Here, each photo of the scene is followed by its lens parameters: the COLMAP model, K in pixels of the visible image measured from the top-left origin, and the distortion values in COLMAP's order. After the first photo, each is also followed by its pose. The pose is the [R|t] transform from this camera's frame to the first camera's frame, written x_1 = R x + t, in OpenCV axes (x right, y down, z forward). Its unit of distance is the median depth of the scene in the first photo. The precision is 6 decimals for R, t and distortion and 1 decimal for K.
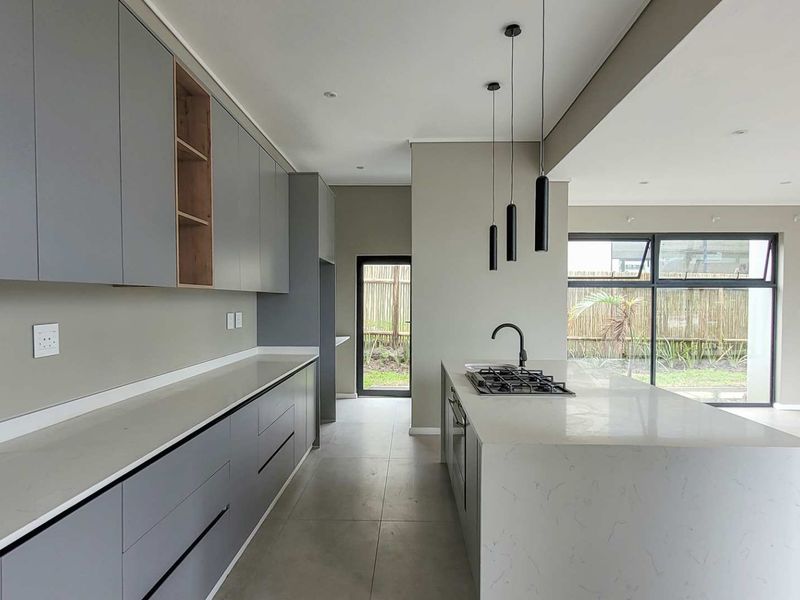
lens RADIAL K [[469.1, 0, 396.2], [0, 469.1, 302.5], [0, 0, 1]] dist [0.005733, 0.001591]
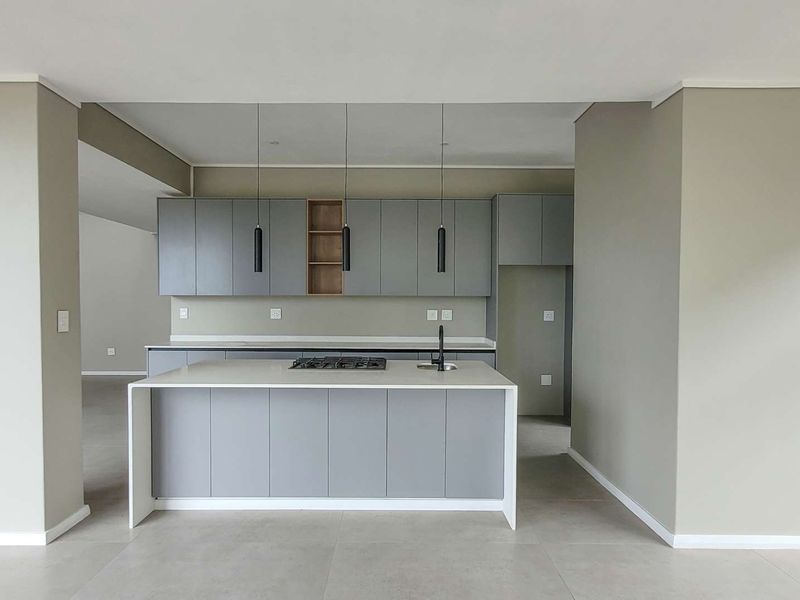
lens RADIAL K [[469.1, 0, 399.4], [0, 469.1, 306.2], [0, 0, 1]] dist [0.005733, 0.001591]
pose [[0.031919, 0.017307, -0.999341, 1.508491], [-0.007723, 0.999824, 0.017069, -0.016595], [0.999461, 0.007173, 0.032047, 1.103369]]
